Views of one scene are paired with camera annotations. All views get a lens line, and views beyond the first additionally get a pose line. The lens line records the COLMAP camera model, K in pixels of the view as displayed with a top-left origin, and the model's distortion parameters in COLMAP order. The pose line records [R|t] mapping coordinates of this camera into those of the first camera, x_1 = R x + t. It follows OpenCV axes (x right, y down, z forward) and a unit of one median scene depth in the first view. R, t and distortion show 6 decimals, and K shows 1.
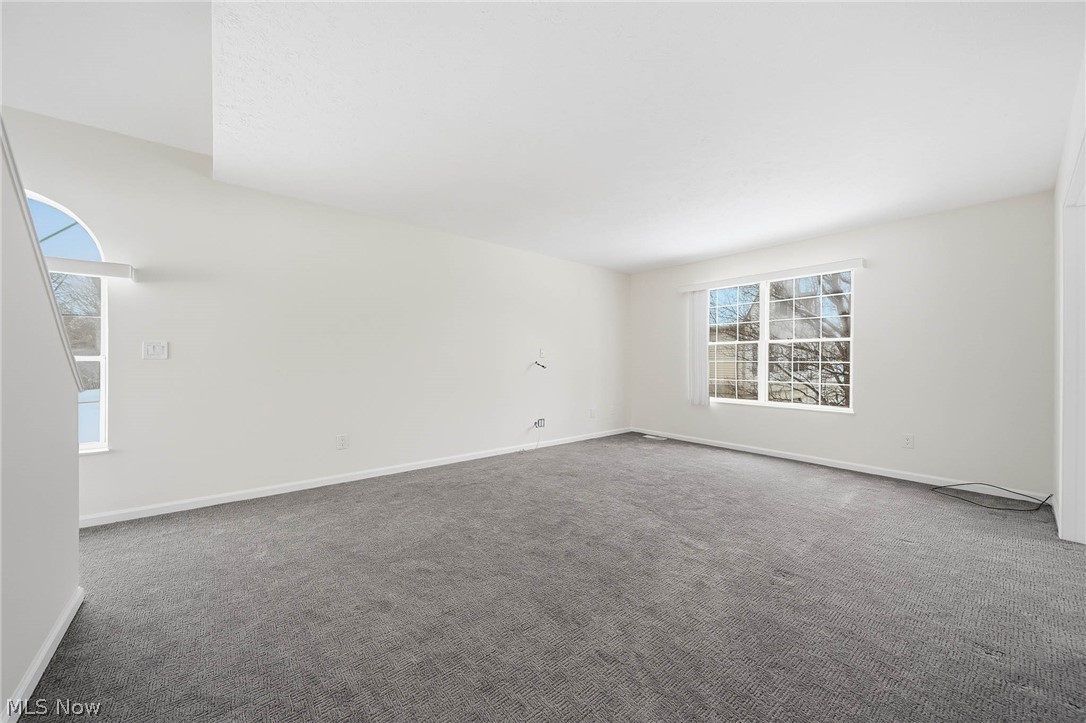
lens RADIAL K [[394.2, 0, 542.2], [0, 394.2, 367.0], [0, 0, 1]] dist [-0.001585, -0.000236]
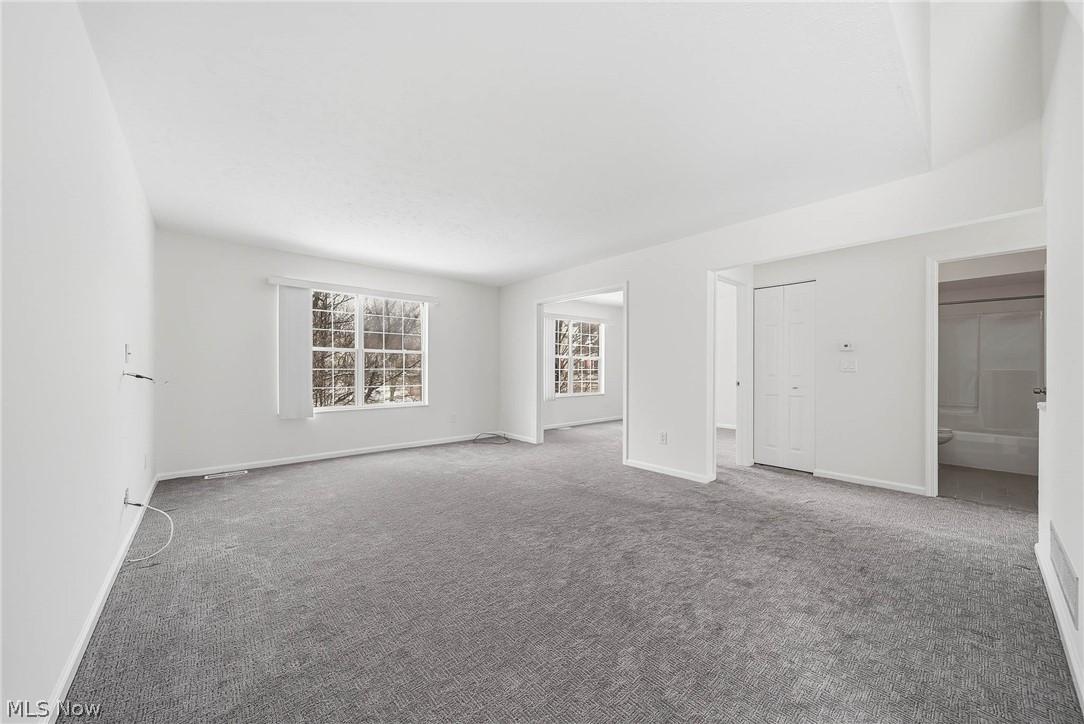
lens RADIAL K [[386.4, 0, 542.0], [0, 386.4, 362.0], [0, 0, 1]] dist [-0.000615, 0.000051]
pose [[-0.024850, 0.006901, 0.999667, -0.510935], [0.011105, 0.999916, -0.006626, -0.017804], [-0.999630, 0.010937, -0.024925, 0.530741]]
